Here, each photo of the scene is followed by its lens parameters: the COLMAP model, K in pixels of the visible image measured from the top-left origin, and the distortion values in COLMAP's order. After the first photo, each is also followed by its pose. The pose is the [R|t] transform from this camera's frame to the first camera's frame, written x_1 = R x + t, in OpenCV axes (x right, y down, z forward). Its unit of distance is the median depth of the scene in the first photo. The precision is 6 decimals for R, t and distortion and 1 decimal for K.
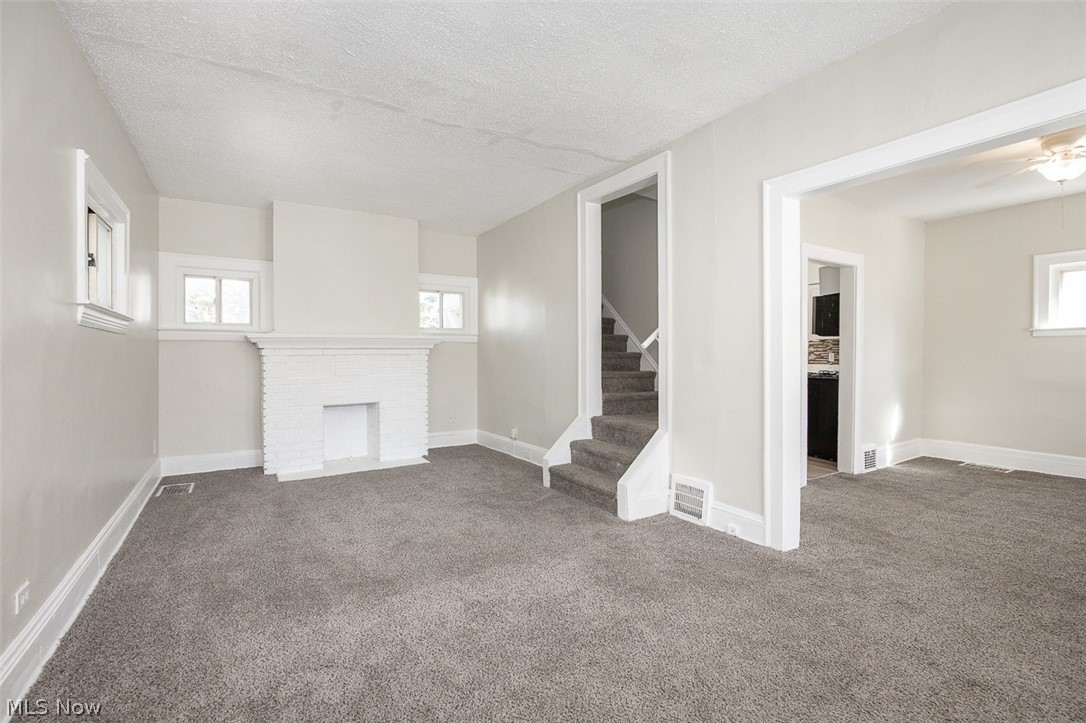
lens RADIAL K [[500.7, 0, 548.1], [0, 500.7, 365.0], [0, 0, 1]] dist [-0.010354, -0.000483]
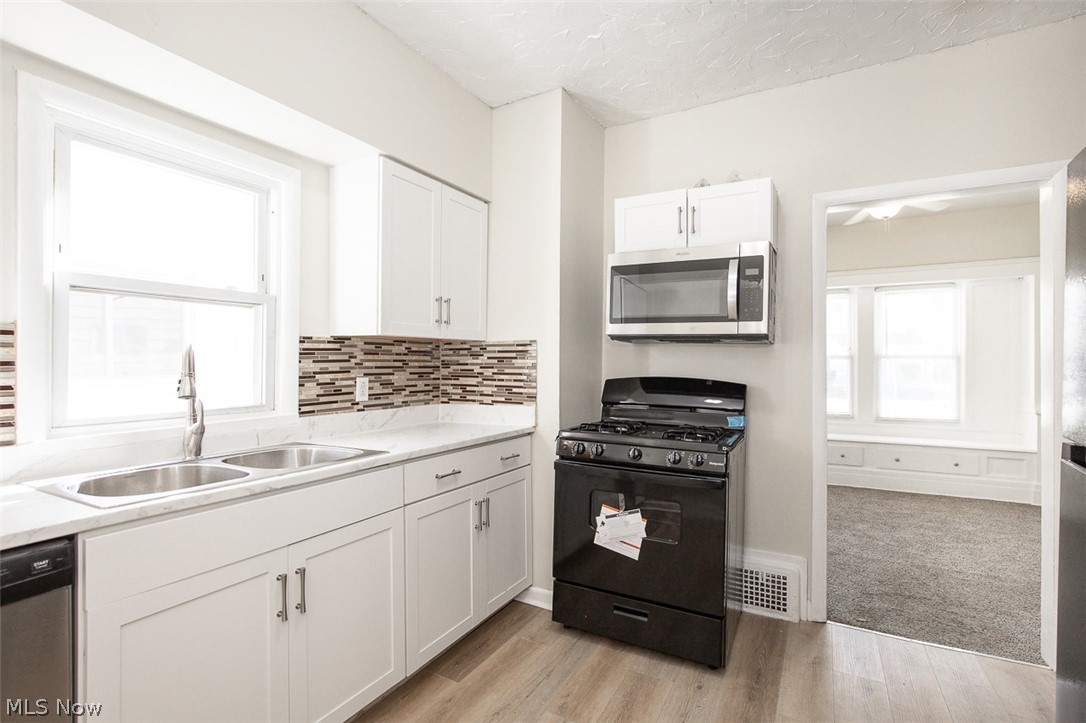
lens RADIAL K [[500.7, 0, 547.3], [0, 500.7, 363.6], [0, 0, 1]] dist [-0.010354, -0.000483]
pose [[-0.489473, -0.004010, 0.872009, 0.324252], [0.016899, 0.999758, 0.014083, -0.055962], [-0.871854, 0.021629, -0.489287, 1.654979]]
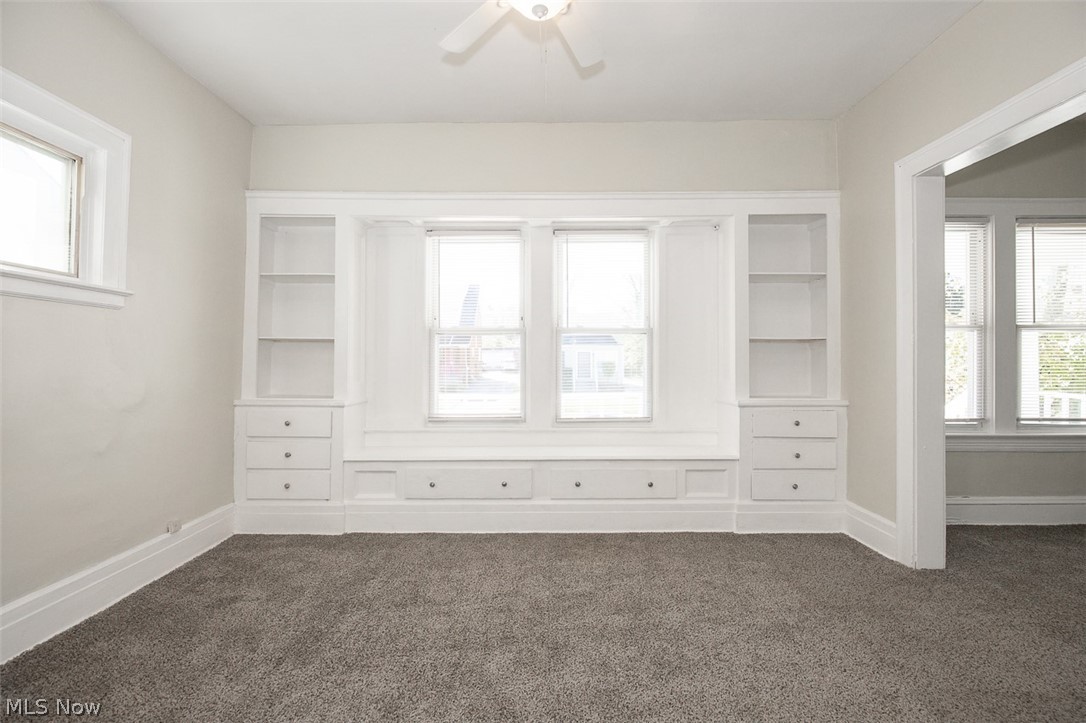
lens RADIAL K [[500.7, 0, 539.1], [0, 500.7, 359.3], [0, 0, 1]] dist [-0.010354, -0.000483]
pose [[-0.842333, 0.002232, 0.538953, 0.541085], [0.007938, 0.999934, 0.008266, -0.005664], [-0.538899, 0.011241, -0.842295, 1.133959]]
